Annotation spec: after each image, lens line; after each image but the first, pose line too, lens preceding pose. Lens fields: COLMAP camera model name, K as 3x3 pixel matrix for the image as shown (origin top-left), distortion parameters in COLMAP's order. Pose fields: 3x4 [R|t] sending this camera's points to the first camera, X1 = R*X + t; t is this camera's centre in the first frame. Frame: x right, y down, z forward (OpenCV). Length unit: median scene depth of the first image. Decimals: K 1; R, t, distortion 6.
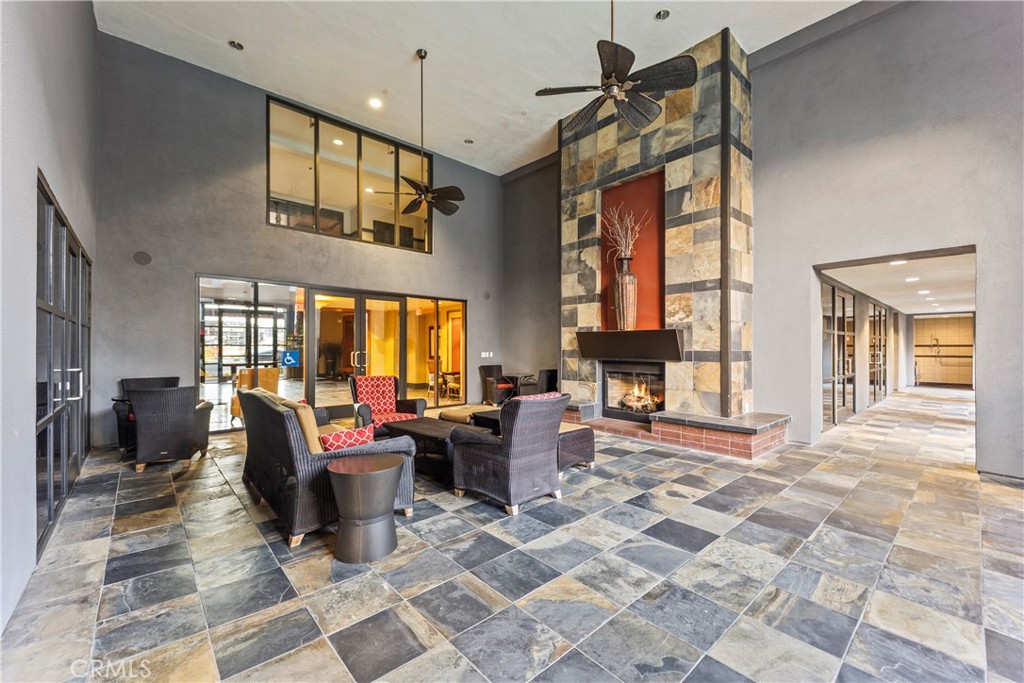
lens RADIAL K [[413.2, 0, 512.0], [0, 413.2, 344.0], [0, 0, 1]] dist [0.011949, -0.000377]
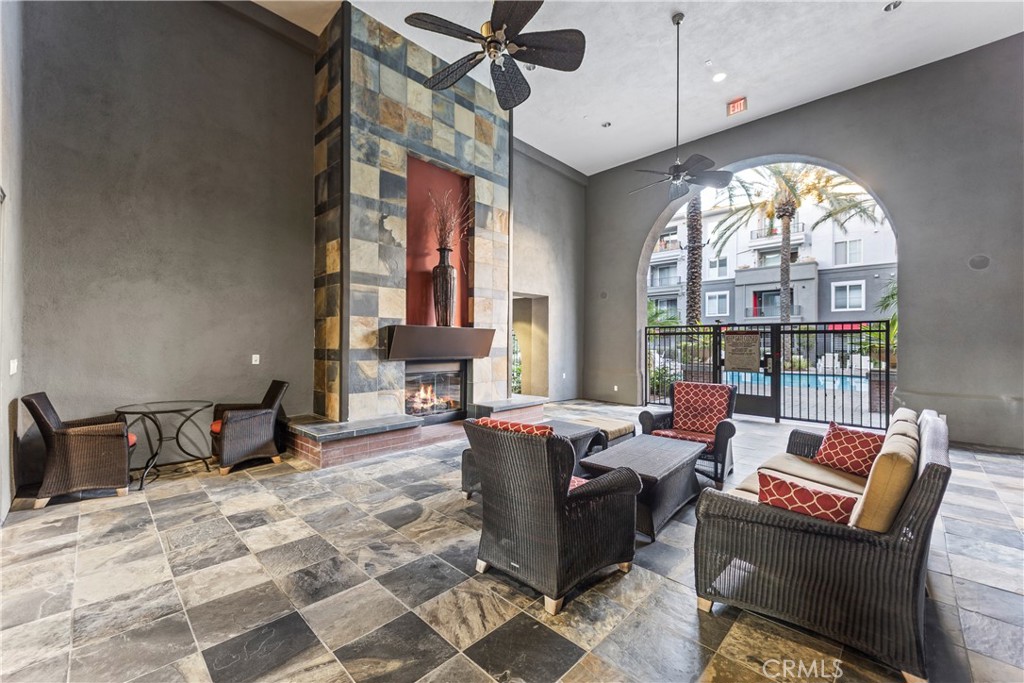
lens RADIAL K [[413.2, 0, 512.2], [0, 413.2, 345.0], [0, 0, 1]] dist [0.011949, -0.000377]
pose [[-0.085943, 0.006320, 0.996280, -0.591027], [-0.004359, 0.999968, -0.006719, 0.011592], [-0.996291, -0.004921, -0.085913, 0.830213]]
